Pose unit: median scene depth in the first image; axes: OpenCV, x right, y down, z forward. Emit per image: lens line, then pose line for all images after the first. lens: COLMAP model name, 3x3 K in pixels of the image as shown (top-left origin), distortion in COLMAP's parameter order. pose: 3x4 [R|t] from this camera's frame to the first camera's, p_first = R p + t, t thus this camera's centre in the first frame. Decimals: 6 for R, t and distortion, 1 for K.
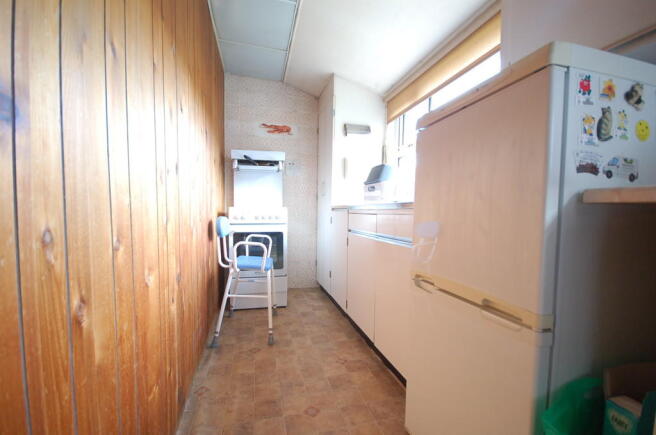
lens RADIAL K [[284.5, 0, 326.7], [0, 284.5, 220.5], [0, 0, 1]] dist [-0.000244, -0.000489]
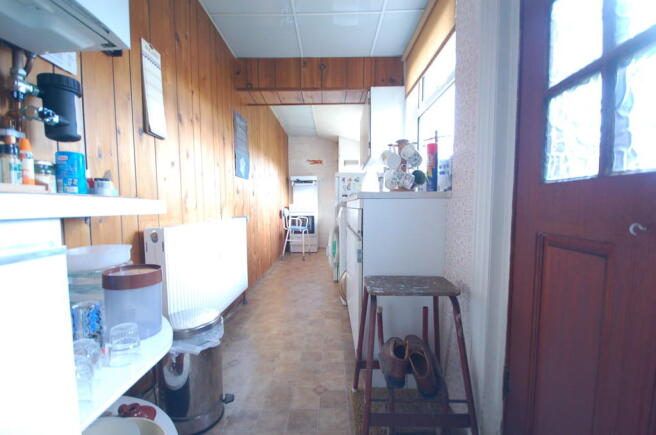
lens RADIAL K [[284.5, 0, 328.3], [0, 284.5, 220.2], [0, 0, 1]] dist [-0.000244, -0.000489]
pose [[0.967794, -0.003988, -0.251711, 0.442215], [0.007873, 0.999865, 0.014430, 0.041901], [0.251620, -0.015947, 0.967695, -0.928408]]
